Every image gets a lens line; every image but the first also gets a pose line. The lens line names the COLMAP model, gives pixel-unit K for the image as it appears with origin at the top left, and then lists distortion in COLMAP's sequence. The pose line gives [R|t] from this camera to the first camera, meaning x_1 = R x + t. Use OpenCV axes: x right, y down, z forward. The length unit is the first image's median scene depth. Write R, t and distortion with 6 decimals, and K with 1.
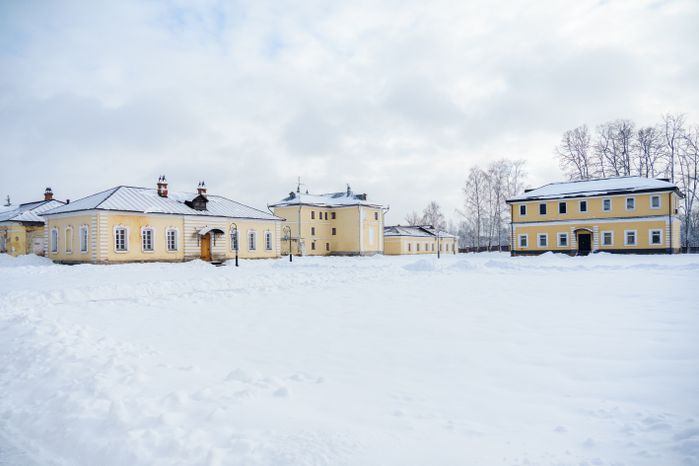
lens RADIAL K [[471.4, 0, 349.5], [0, 471.4, 233.0], [0, 0, 1]] dist [-0.001819, 0.000848]
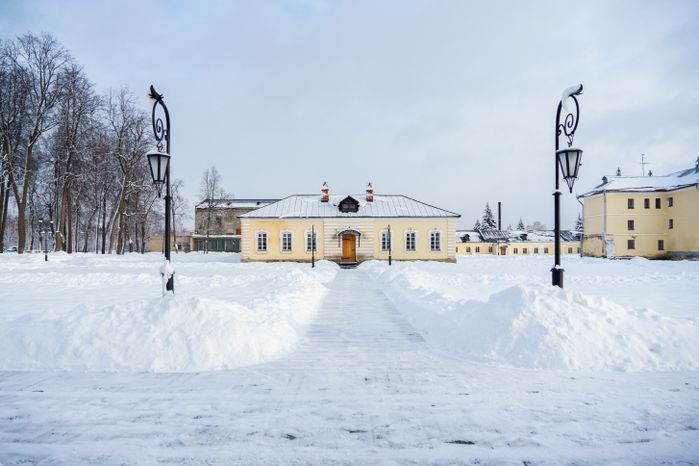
lens RADIAL K [[471.4, 0, 349.5], [0, 471.4, 233.0], [0, 0, 1]] dist [-0.001819, 0.000848]
pose [[0.617550, -0.029685, -0.785971, 0.246468], [0.030403, 0.999442, -0.013859, 0.005984], [0.785944, -0.015337, 0.618108, 0.187232]]
